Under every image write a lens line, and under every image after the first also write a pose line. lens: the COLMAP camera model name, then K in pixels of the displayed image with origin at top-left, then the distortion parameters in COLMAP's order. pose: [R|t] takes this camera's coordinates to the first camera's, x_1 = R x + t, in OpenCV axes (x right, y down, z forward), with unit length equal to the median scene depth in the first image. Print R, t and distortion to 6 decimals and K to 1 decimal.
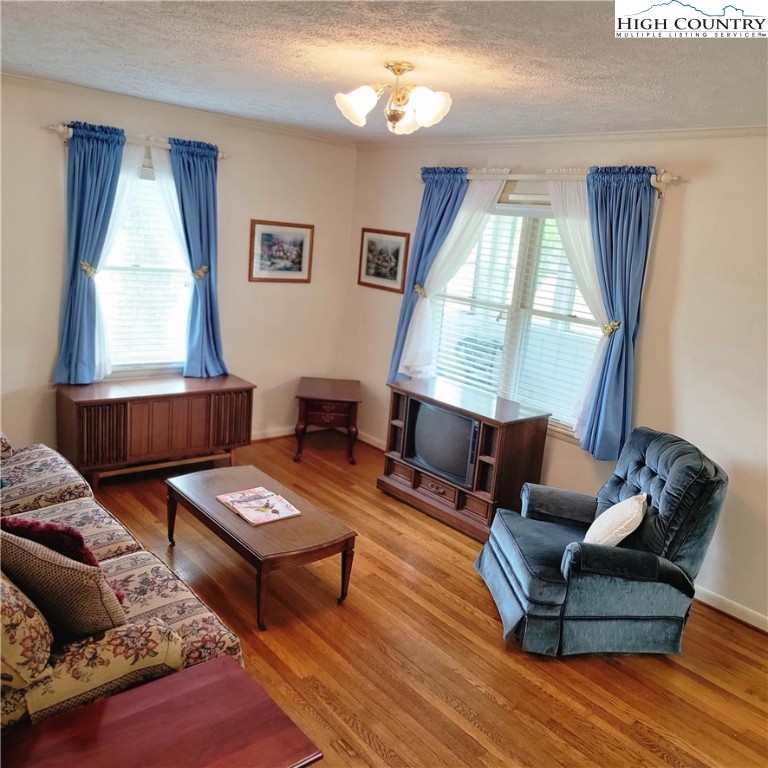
lens RADIAL K [[712.6, 0, 384.8], [0, 712.6, 386.0], [0, 0, 1]] dist [0.082891, 0.000000]
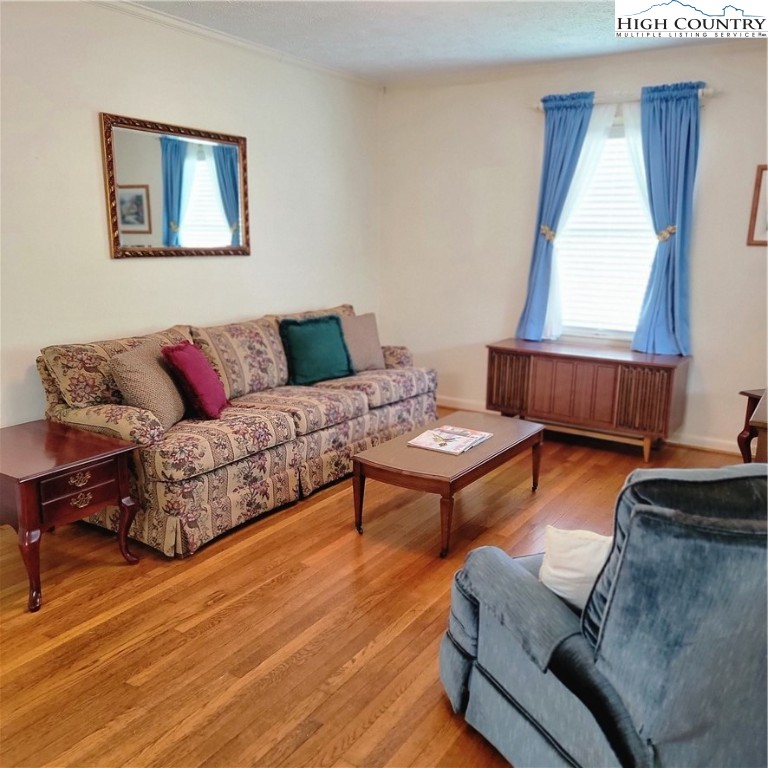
lens RADIAL K [[712.6, 0, 384.0], [0, 712.6, 381.4], [0, 0, 1]] dist [0.082891, 0.000000]
pose [[0.290028, 0.121396, -0.949288, 0.542461], [-0.210168, 0.975787, 0.060574, 0.039352], [0.933656, 0.181942, 0.308519, 0.467036]]
